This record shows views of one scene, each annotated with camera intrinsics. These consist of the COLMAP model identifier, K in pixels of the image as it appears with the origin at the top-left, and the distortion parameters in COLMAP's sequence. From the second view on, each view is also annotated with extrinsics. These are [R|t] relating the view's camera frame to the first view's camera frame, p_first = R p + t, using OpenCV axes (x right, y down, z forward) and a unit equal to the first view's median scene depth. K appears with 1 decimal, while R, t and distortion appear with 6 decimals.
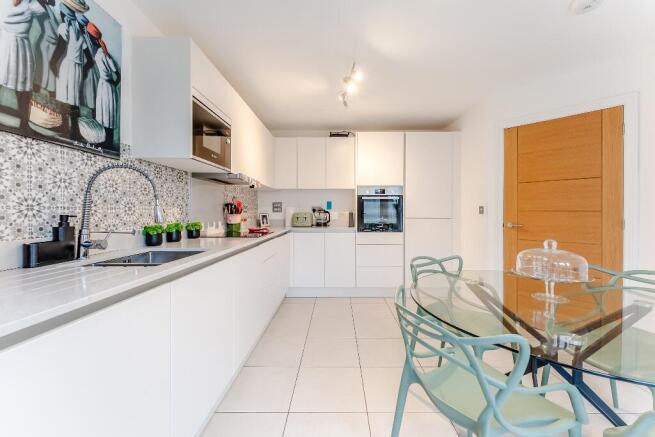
lens RADIAL K [[262.3, 0, 334.5], [0, 262.3, 213.5], [0, 0, 1]] dist [-0.000256, -0.000077]
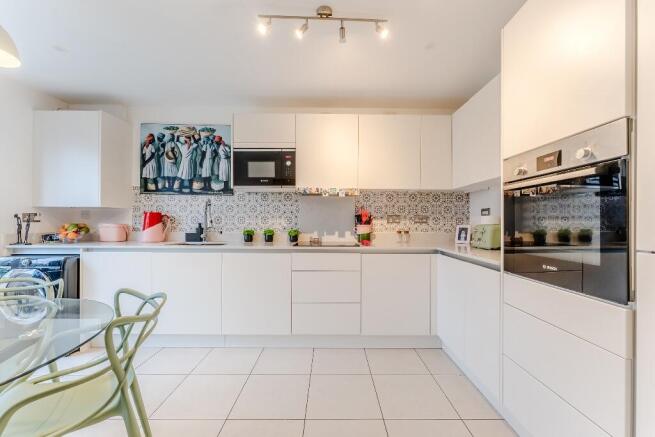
lens RADIAL K [[266.4, 0, 334.3], [0, 266.4, 222.2], [0, 0, 1]] dist [0.001380, 0.000032]
pose [[0.024528, 0.000881, -0.999699, 0.919451], [-0.009411, 0.999956, 0.000650, -0.009975], [0.999655, 0.009392, 0.024535, 1.336096]]
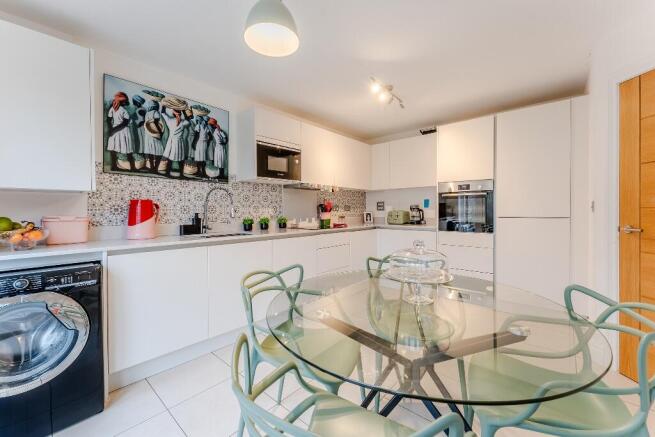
lens RADIAL K [[262.3, 0, 334.5], [0, 262.3, 213.5], [0, 0, 1]] dist [-0.000256, -0.000077]
pose [[0.764151, 0.003174, -0.645030, 0.762167], [0.002087, 0.999970, 0.007393, -0.002347], [0.645034, -0.006996, 0.764121, 0.042314]]
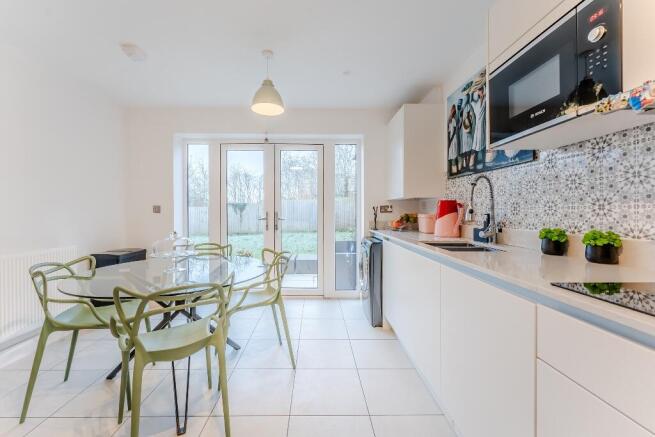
lens RADIAL K [[270.9, 0, 322.8], [0, 270.9, 216.0], [0, 0, 1]] dist [-0.010422, -0.000248]
pose [[-0.999194, 0.002080, -0.040087, 0.030618], [0.001338, 0.999827, 0.018527, -0.006443], [0.040119, 0.018458, -0.999024, 1.575699]]
